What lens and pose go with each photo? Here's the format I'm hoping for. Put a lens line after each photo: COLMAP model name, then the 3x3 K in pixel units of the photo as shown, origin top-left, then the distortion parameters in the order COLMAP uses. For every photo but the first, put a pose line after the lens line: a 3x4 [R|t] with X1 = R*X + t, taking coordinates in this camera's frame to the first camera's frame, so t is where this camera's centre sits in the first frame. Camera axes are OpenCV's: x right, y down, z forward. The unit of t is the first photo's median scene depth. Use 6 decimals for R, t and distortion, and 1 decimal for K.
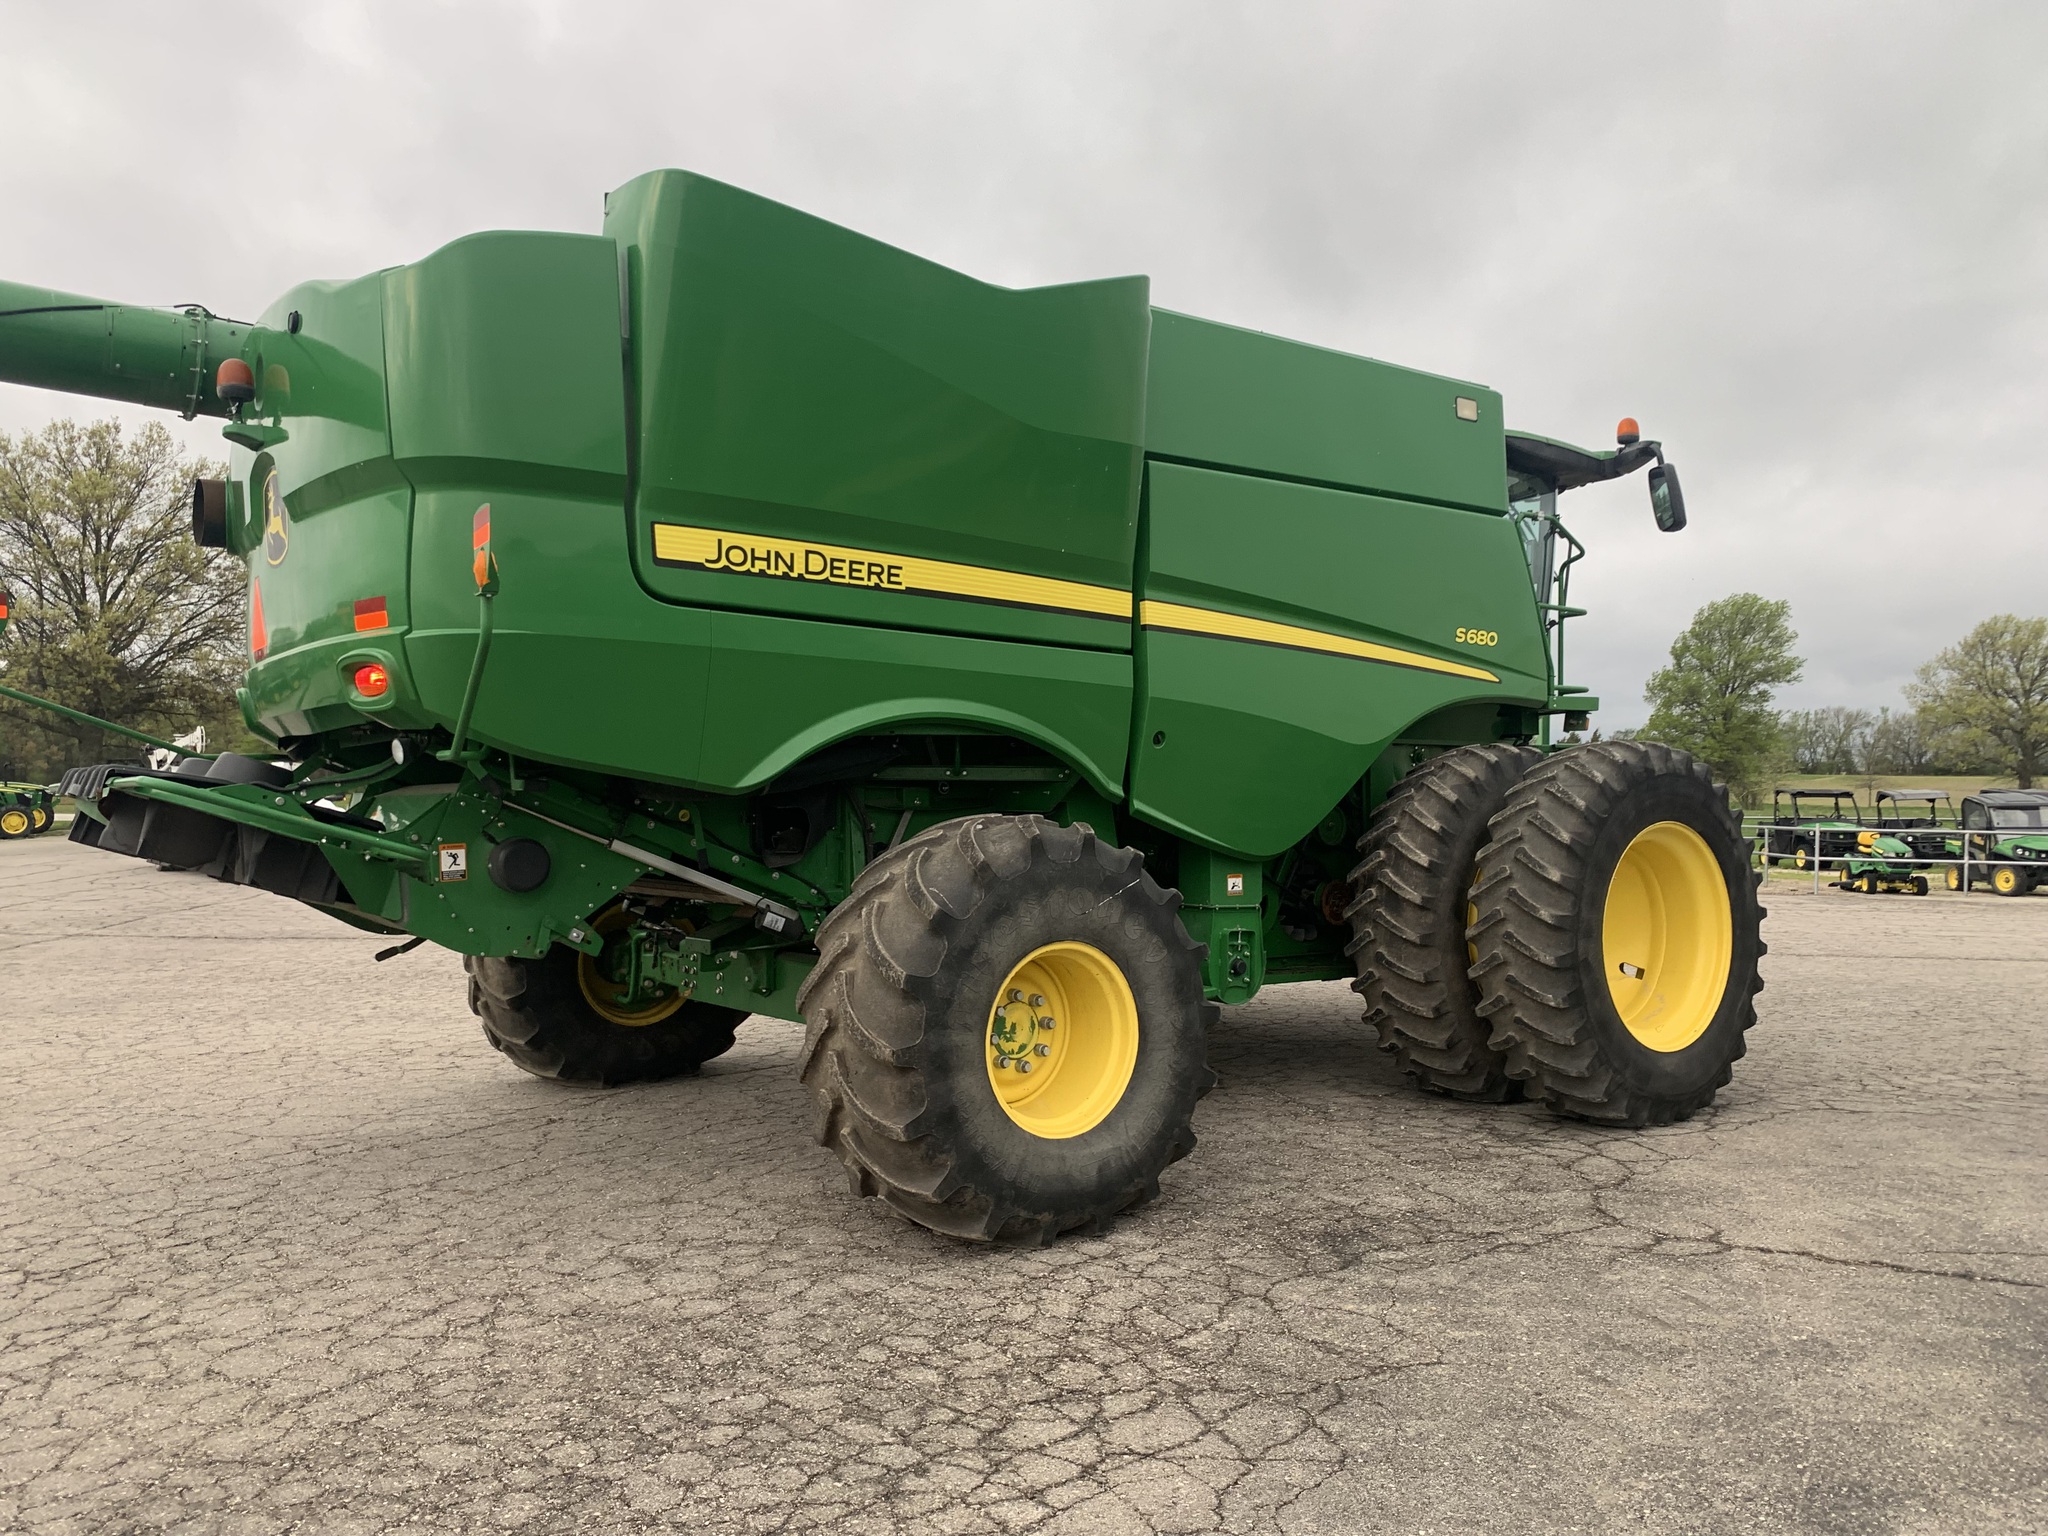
lens RADIAL K [[1568.9, 0, 1034.5], [0, 1568.9, 751.7], [0, 0, 1]] dist [0.018480, -0.025973]
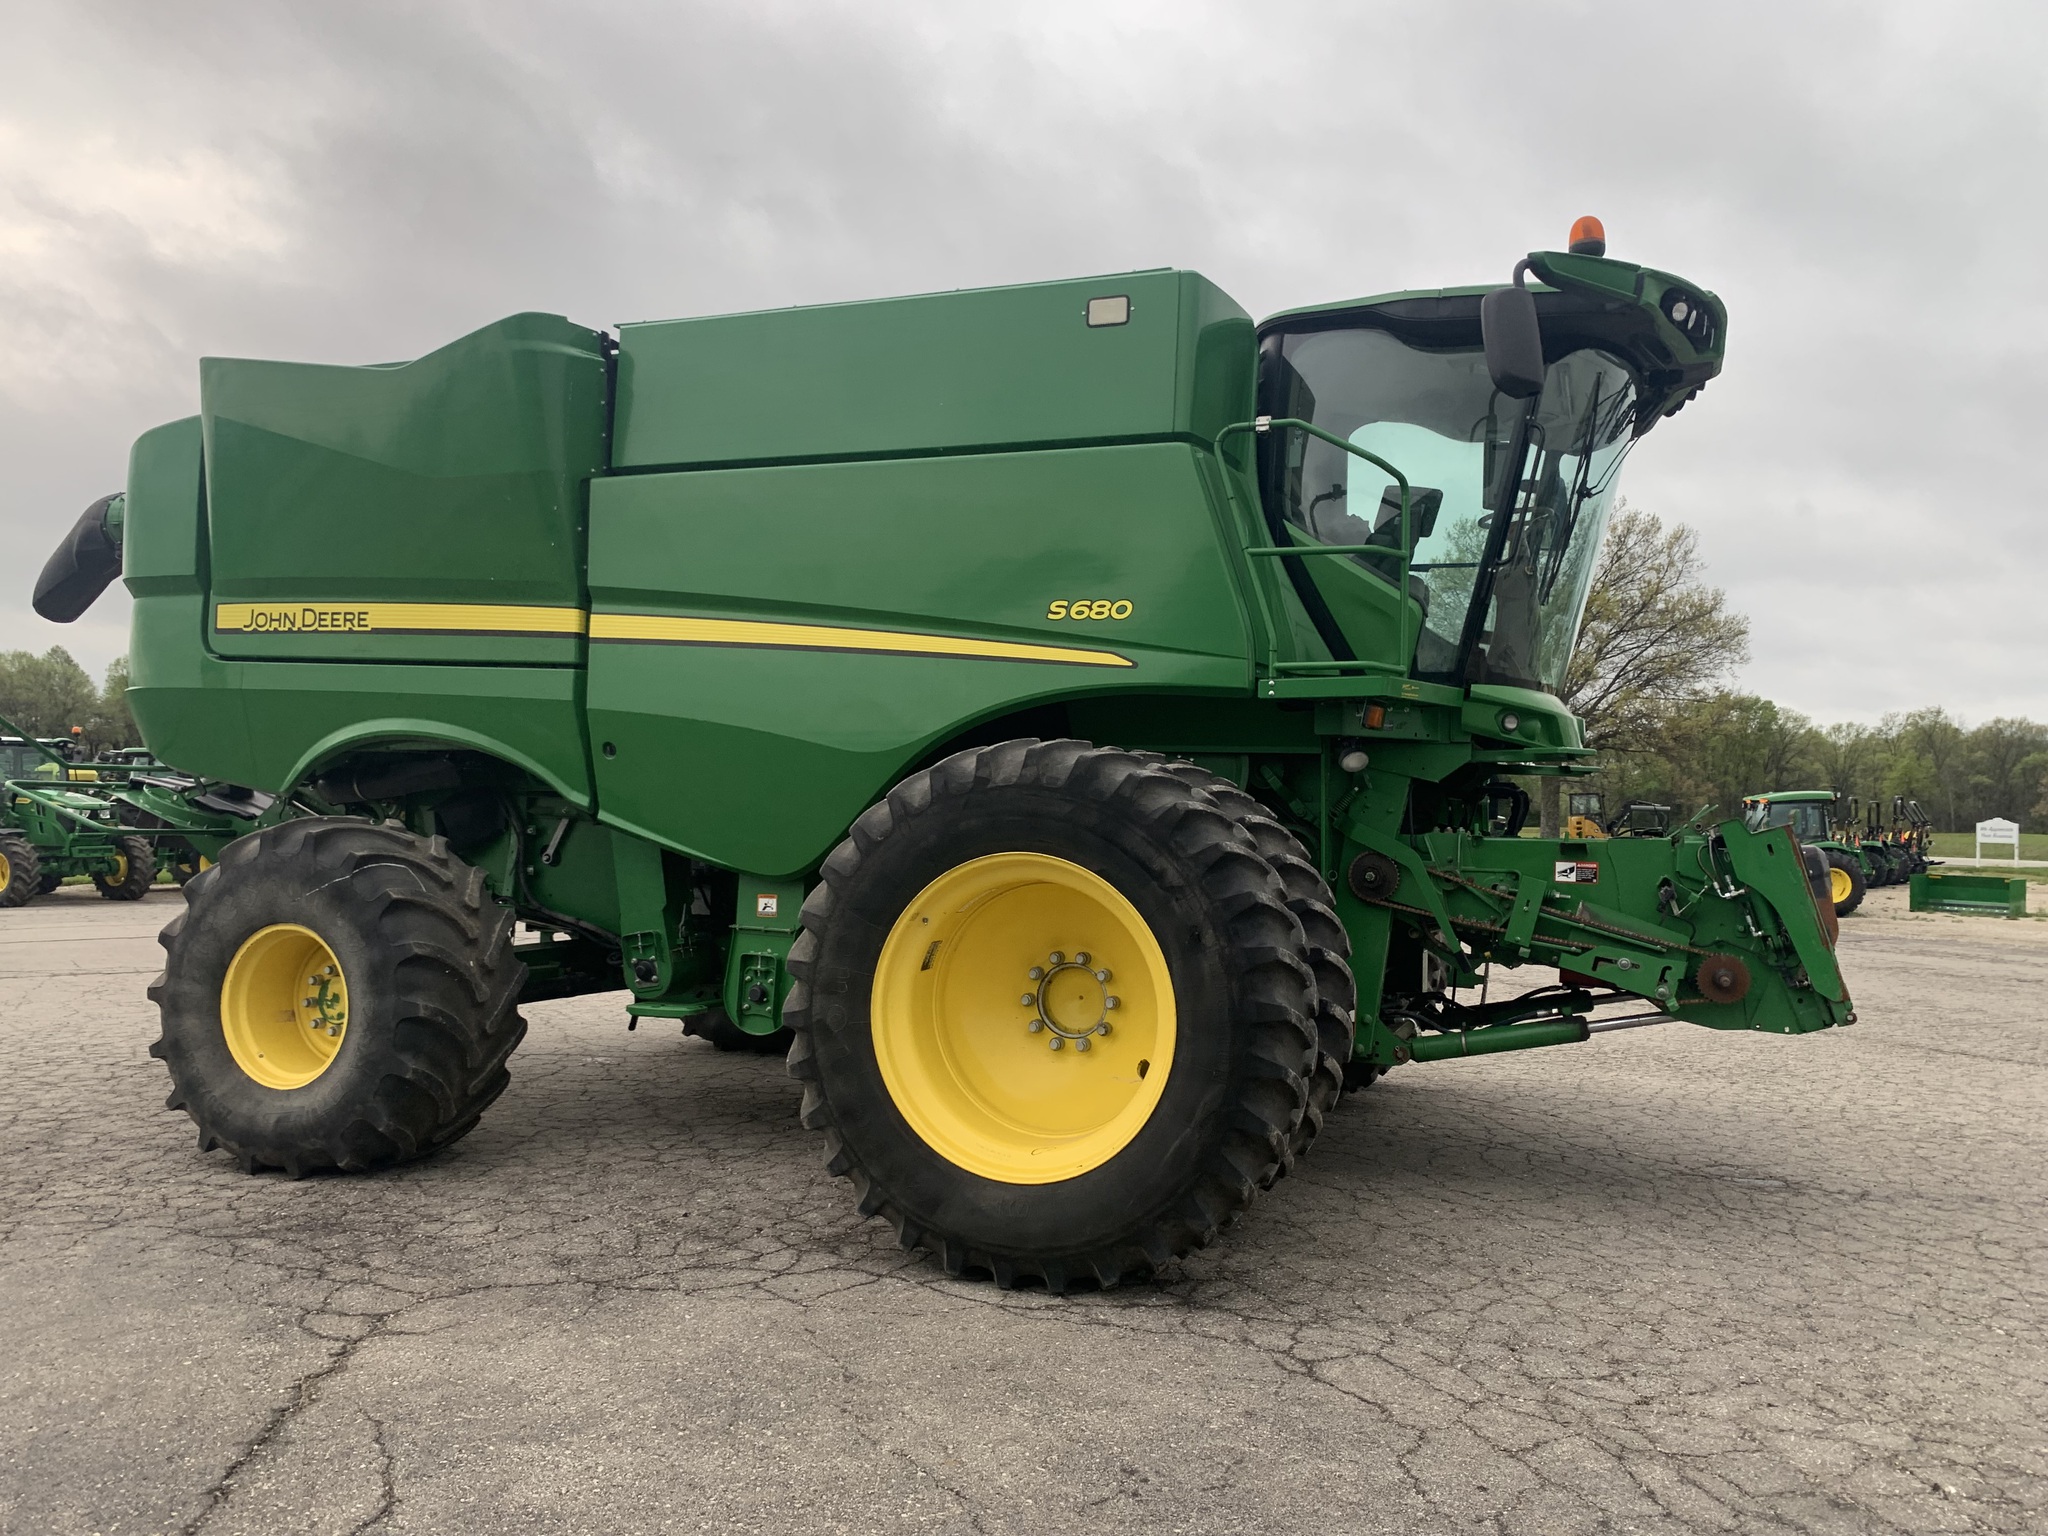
lens RADIAL K [[1568.9, 0, 1042.0], [0, 1568.9, 765.2], [0, 0, 1]] dist [0.018480, -0.025973]
pose [[0.542042, -0.011982, -0.840266, 1.268066], [-0.001025, 0.999888, -0.014920, 0.019403], [0.840351, 0.008949, 0.541969, 0.801310]]
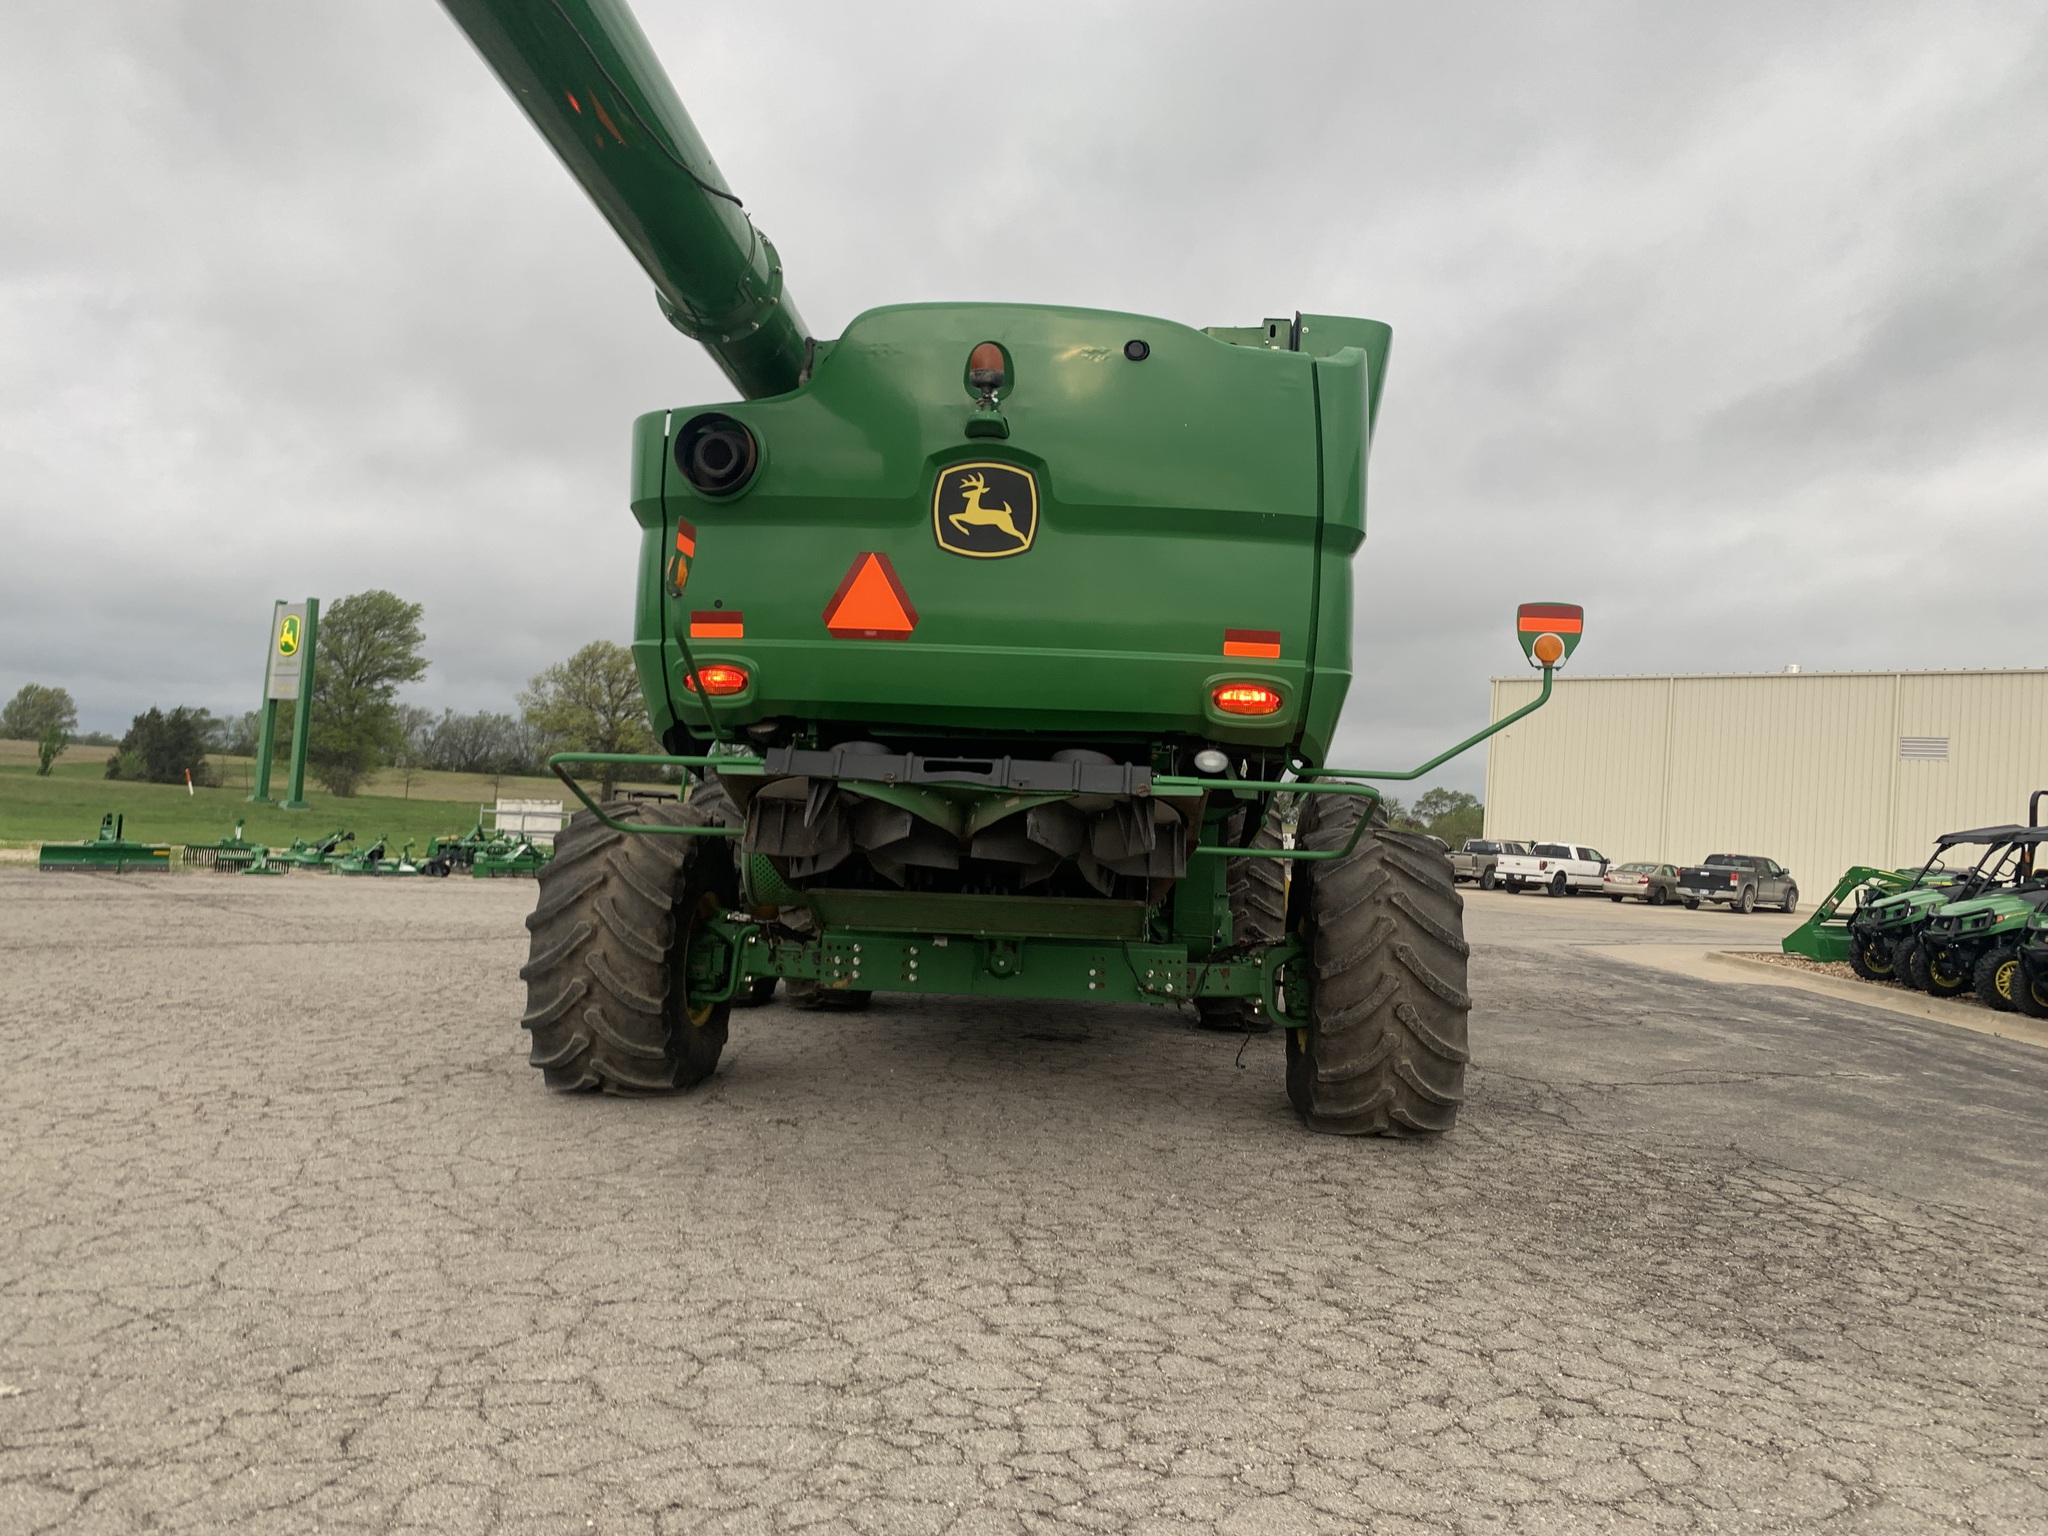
lens RADIAL K [[1568.9, 0, 1030.5], [0, 1568.9, 745.9], [0, 0, 1]] dist [0.018480, -0.025973]
pose [[0.637805, 0.064469, 0.767495, -1.267605], [-0.067279, 0.997345, -0.027866, 0.027083], [-0.767254, -0.033863, 0.640449, 0.357016]]
